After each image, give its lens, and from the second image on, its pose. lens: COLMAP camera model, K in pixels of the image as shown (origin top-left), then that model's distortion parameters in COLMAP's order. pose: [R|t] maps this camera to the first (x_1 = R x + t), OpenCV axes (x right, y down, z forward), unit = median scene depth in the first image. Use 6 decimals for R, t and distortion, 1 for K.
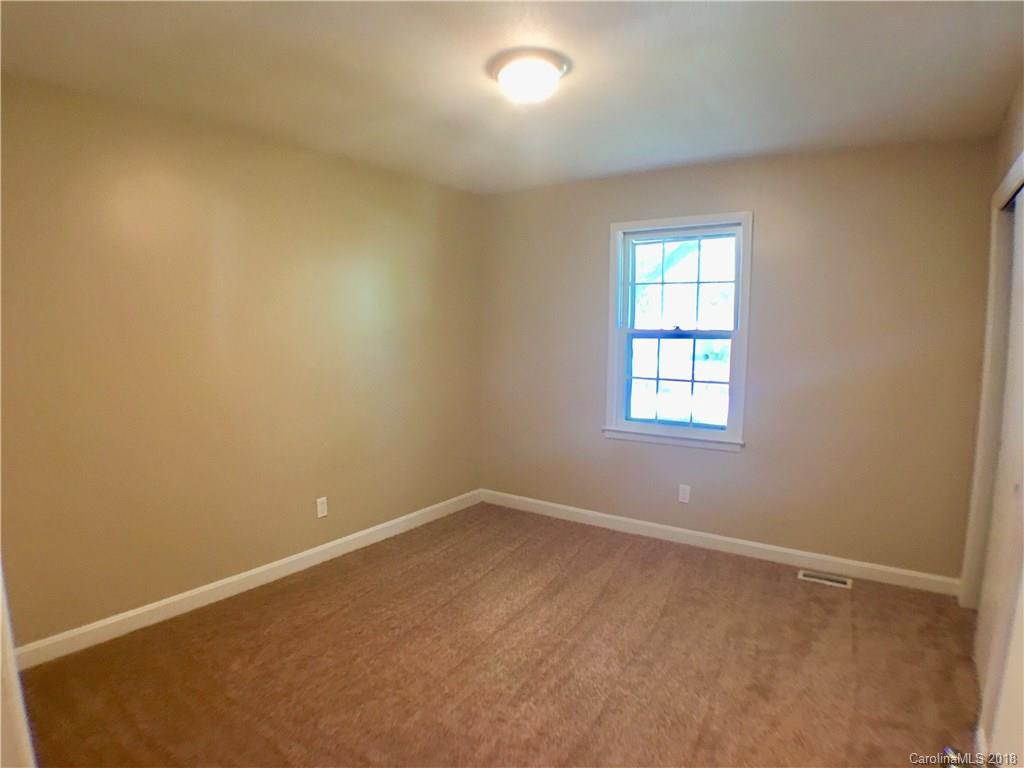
lens RADIAL K [[592.5, 0, 513.1], [0, 592.5, 387.9], [0, 0, 1]] dist [-0.094252, 0.004278]
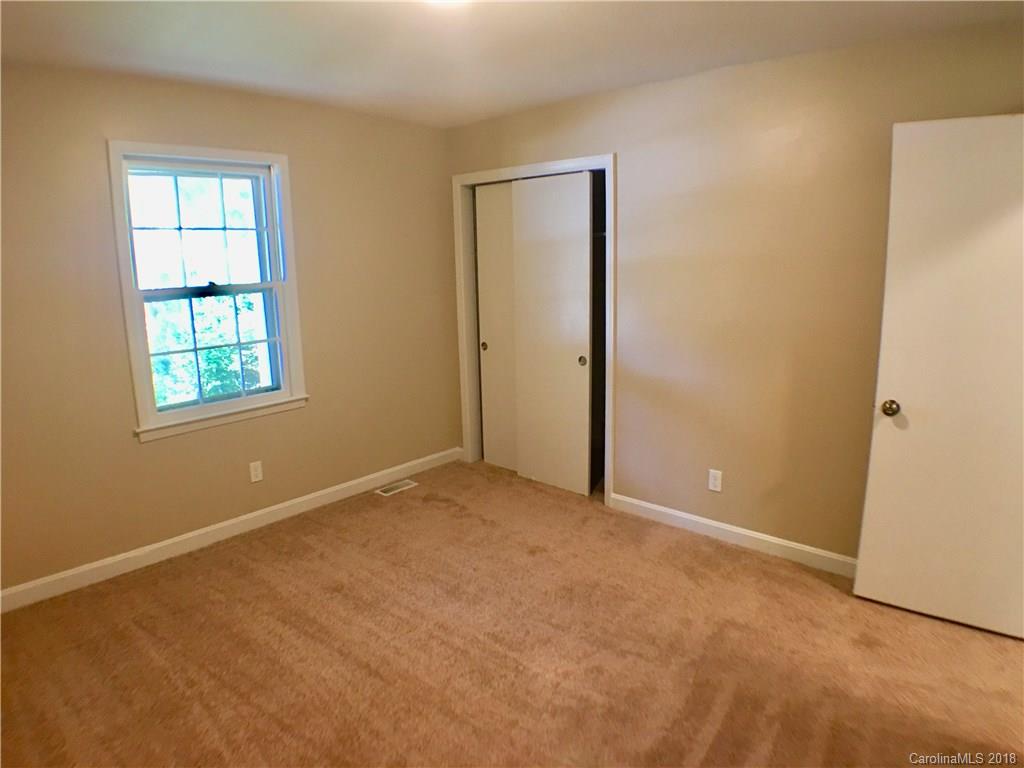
lens RADIAL K [[592.5, 0, 511.6], [0, 592.5, 380.2], [0, 0, 1]] dist [-0.094252, 0.004278]
pose [[0.130727, -0.201976, 0.970627, -0.538904], [0.127784, 0.974295, 0.185529, -0.074436], [-0.983149, 0.099777, 0.153176, 0.534810]]
